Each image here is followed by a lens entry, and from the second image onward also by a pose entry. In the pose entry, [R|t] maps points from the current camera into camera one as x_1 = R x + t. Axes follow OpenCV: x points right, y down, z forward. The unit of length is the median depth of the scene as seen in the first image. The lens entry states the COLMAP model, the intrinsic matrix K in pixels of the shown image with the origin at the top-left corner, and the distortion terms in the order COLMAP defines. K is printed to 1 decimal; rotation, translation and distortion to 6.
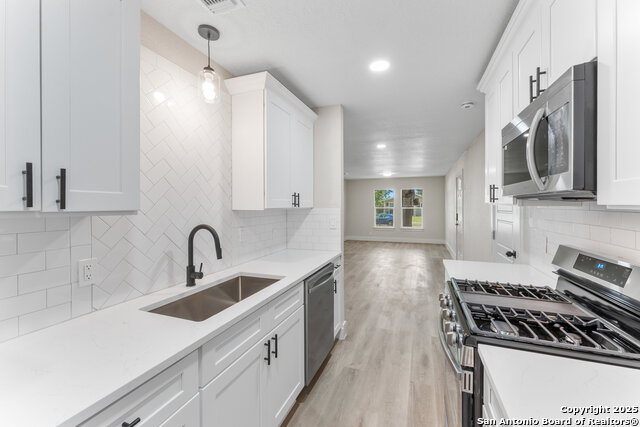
lens RADIAL K [[255.1, 0, 333.7], [0, 255.1, 207.2], [0, 0, 1]] dist [-0.001536, -0.000306]
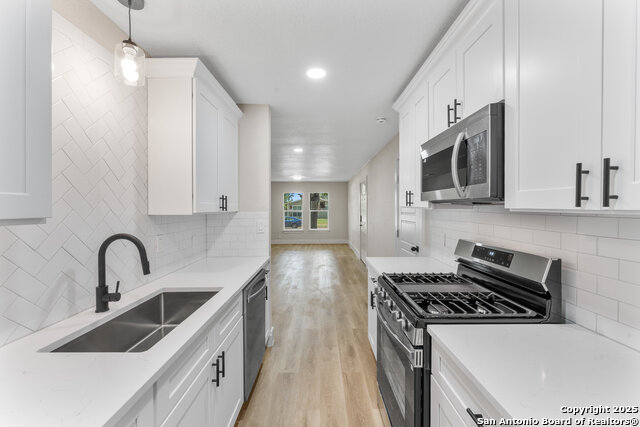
lens RADIAL K [[255.1, 0, 324.1], [0, 255.1, 210.5], [0, 0, 1]] dist [-0.001536, -0.000306]
pose [[0.942189, -0.006548, 0.335019, -0.145143], [0.005932, 0.999978, 0.002863, -0.003186], [-0.335030, -0.000710, 0.942207, 0.017481]]
